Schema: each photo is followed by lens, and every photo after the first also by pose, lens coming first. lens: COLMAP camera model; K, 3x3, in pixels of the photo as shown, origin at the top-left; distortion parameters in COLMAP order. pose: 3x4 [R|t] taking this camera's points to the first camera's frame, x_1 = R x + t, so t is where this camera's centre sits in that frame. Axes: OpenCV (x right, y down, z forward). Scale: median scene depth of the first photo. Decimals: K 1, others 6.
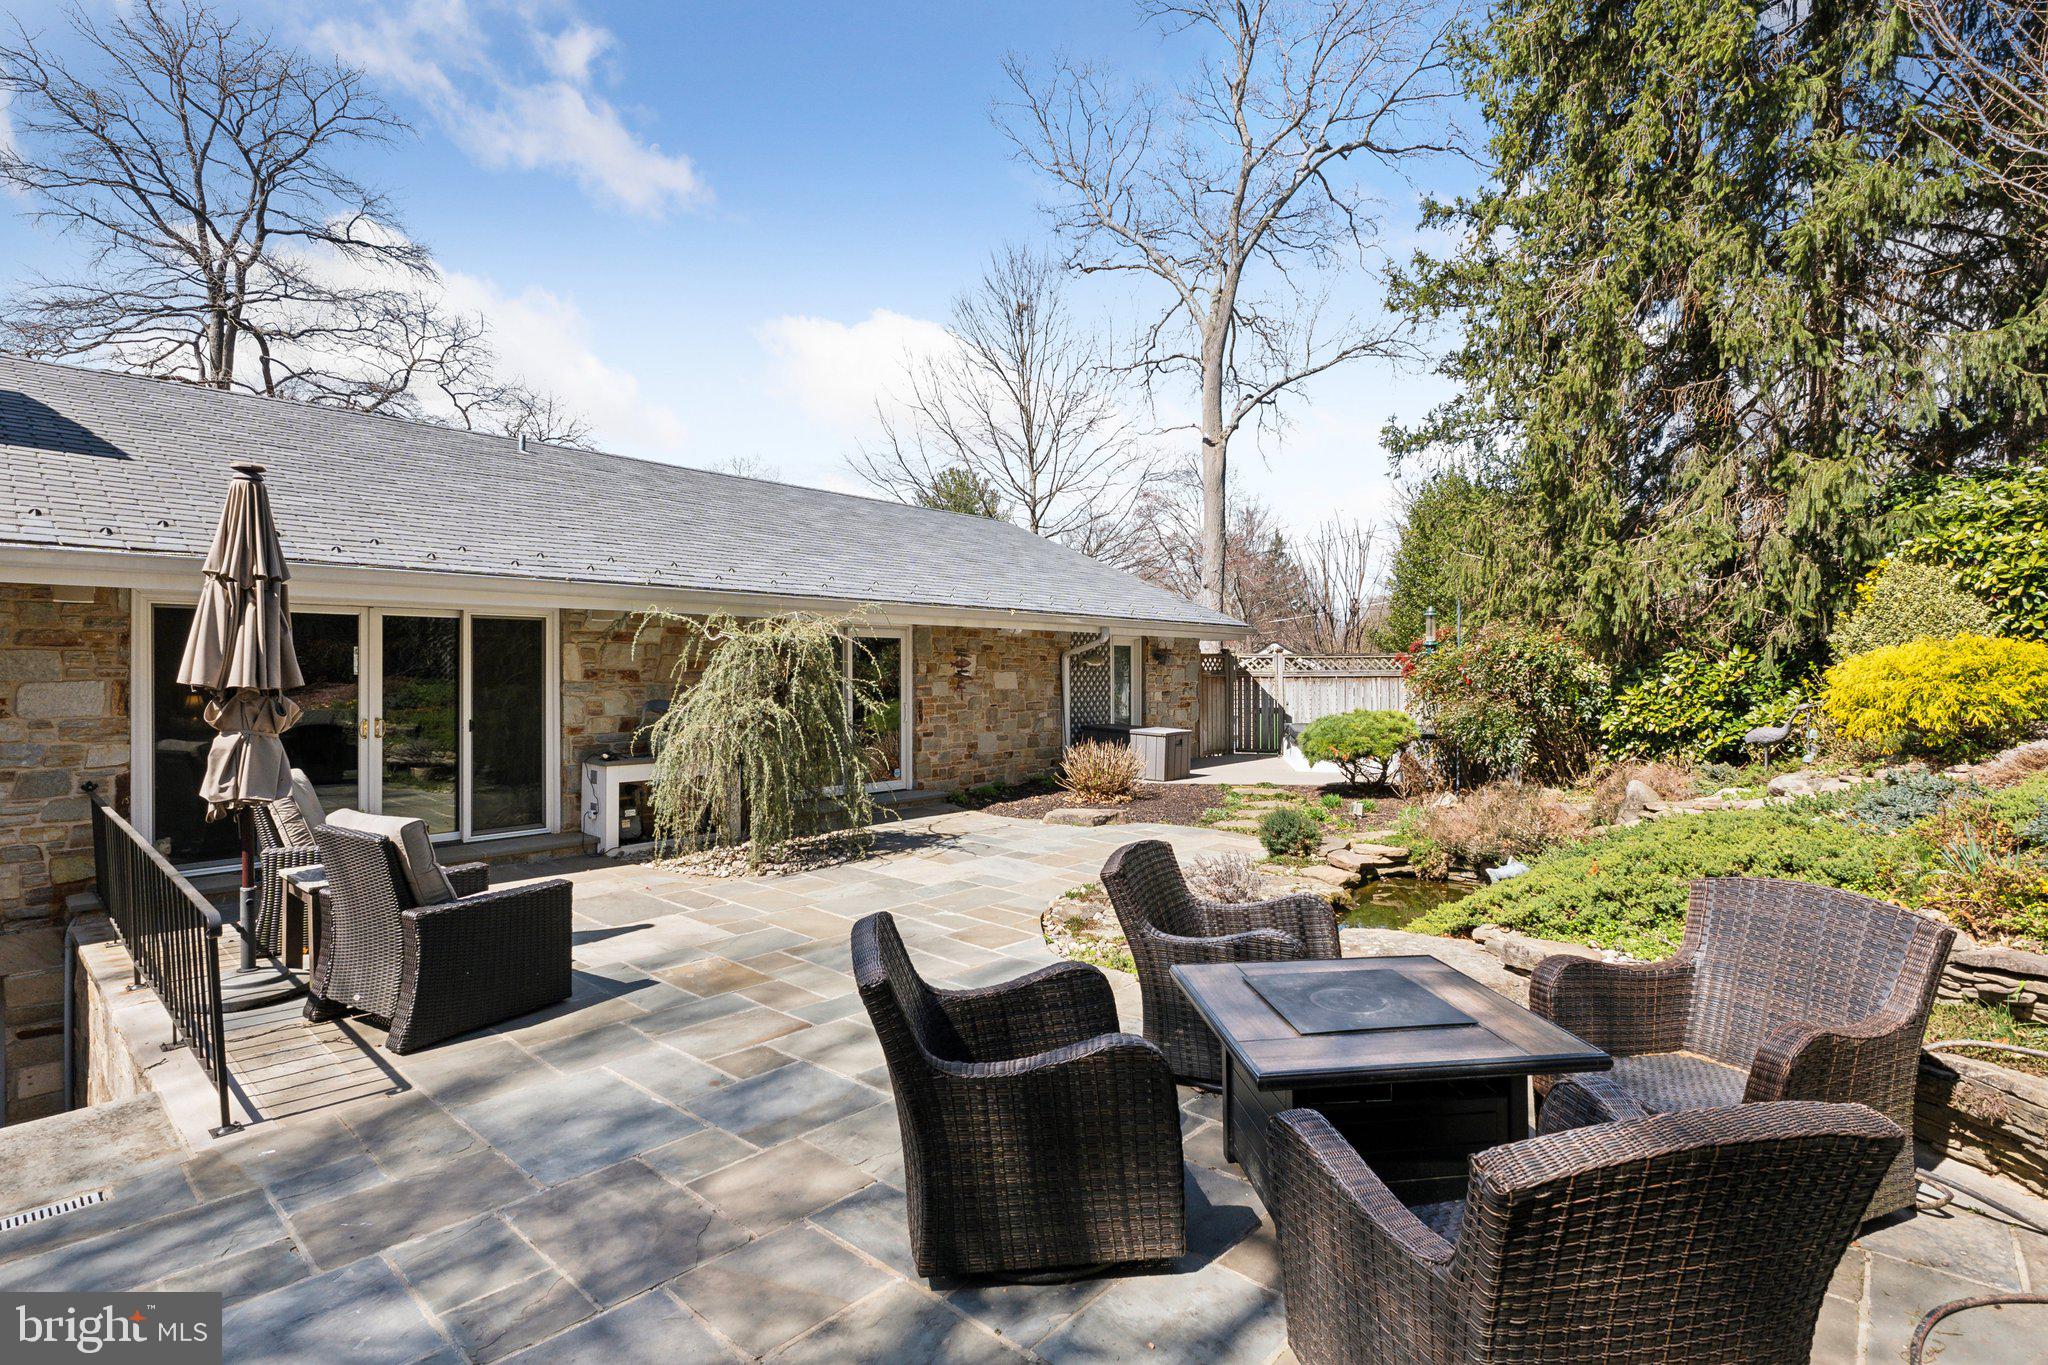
lens RADIAL K [[991.6, 0, 1005.6], [0, 991.6, 669.2], [0, 0, 1]] dist [-0.000974, -0.000570]
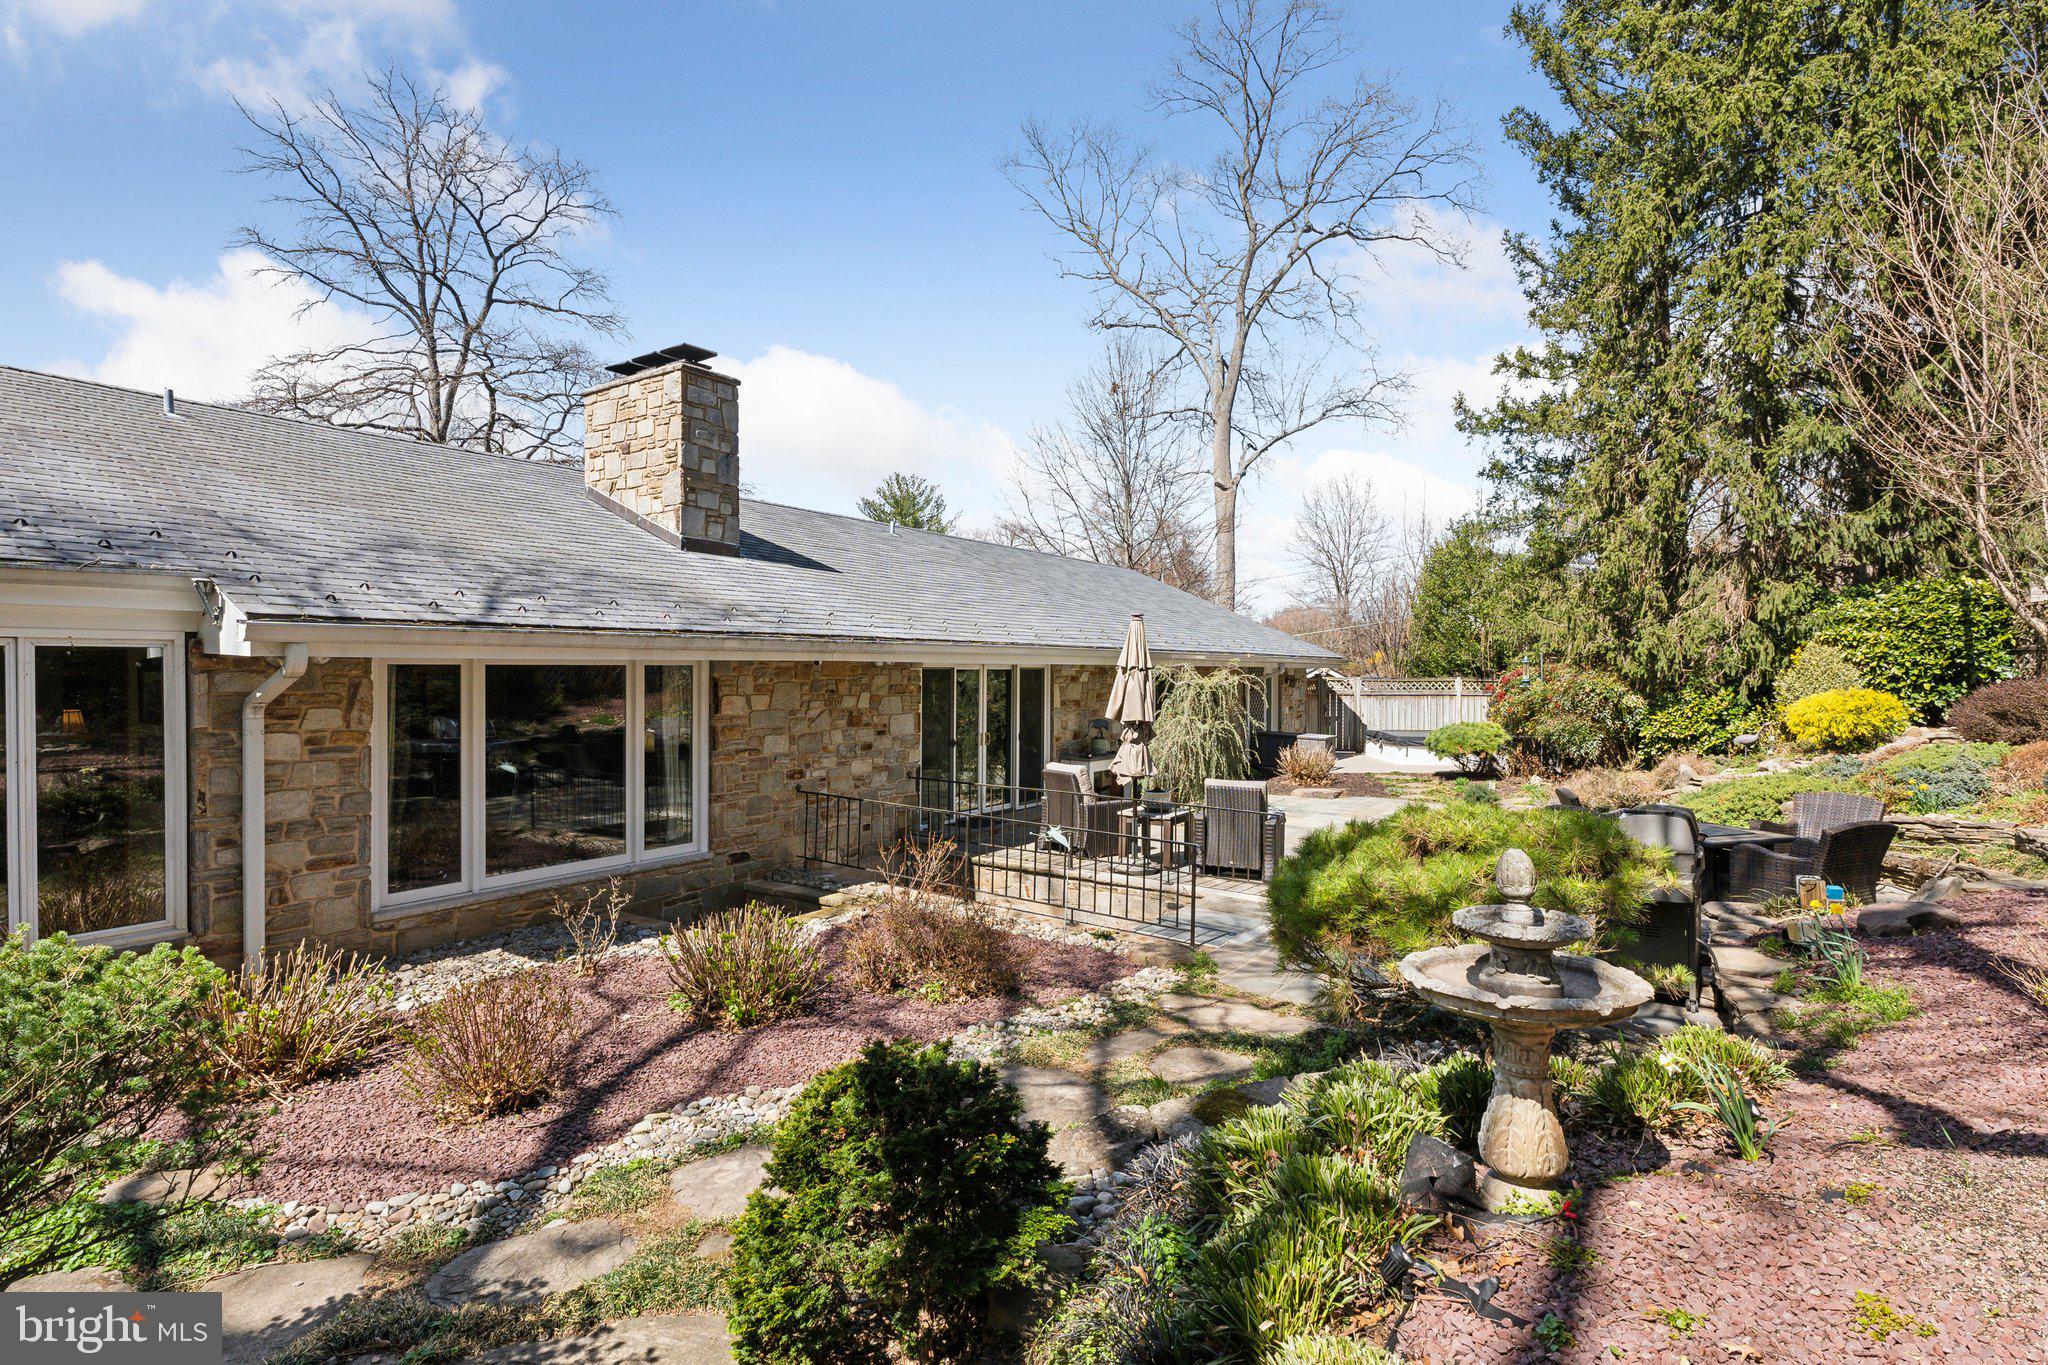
lens RADIAL K [[991.6, 0, 1042.8], [0, 991.6, 690.5], [0, 0, 1]] dist [-0.000974, -0.000570]
pose [[0.991088, 0.002224, 0.133190, -0.652989], [-0.004781, 0.999810, 0.018884, -0.044363], [-0.133123, -0.019353, 0.990911, -0.540950]]
